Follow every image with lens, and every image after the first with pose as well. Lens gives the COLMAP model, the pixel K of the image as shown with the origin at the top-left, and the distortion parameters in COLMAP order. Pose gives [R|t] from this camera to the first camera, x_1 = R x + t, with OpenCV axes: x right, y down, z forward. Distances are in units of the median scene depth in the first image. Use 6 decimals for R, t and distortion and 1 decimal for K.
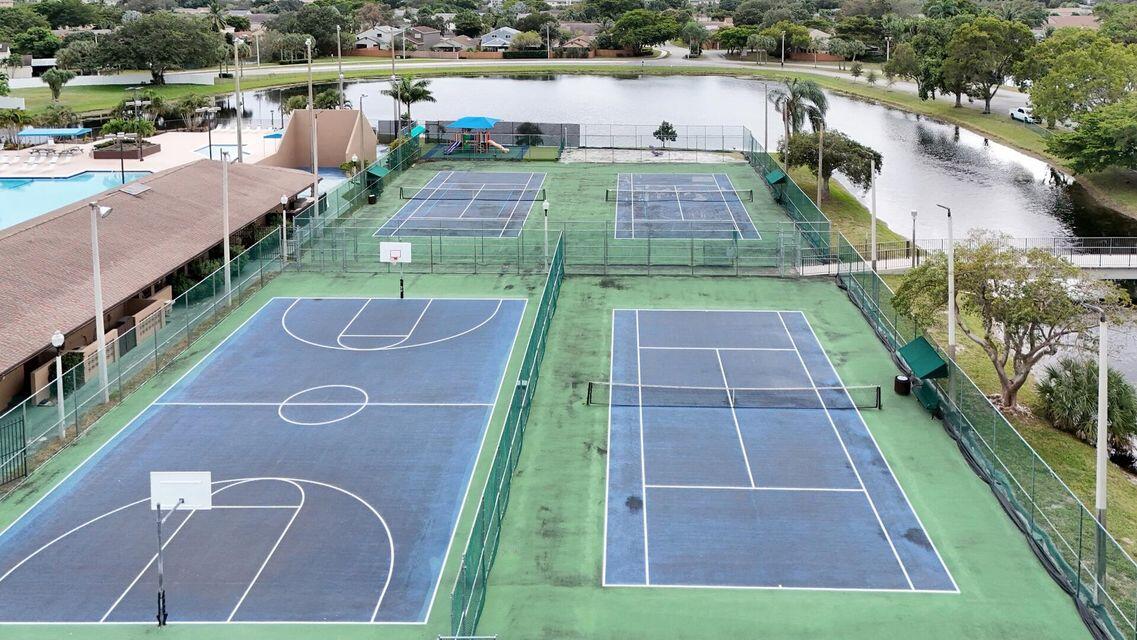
lens RADIAL K [[1125.9, 0, 568.5], [0, 1125.9, 320.0], [0, 0, 1]] dist [-0.177203, 0.008203]
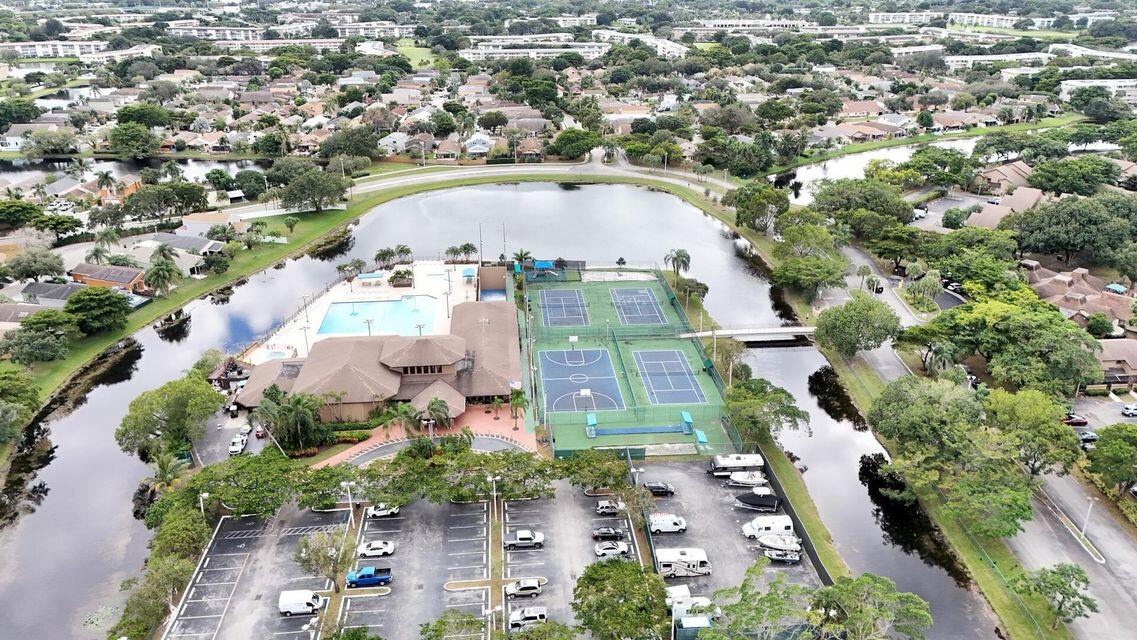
lens RADIAL K [[1125.9, 0, 568.5], [0, 1125.9, 320.0], [0, 0, 1]] dist [-0.177203, 0.008203]
pose [[0.993867, -0.032851, 0.105586, -0.362879], [0.031567, 0.999406, 0.013804, -0.111098], [-0.105977, -0.010386, 0.994314, -1.742897]]
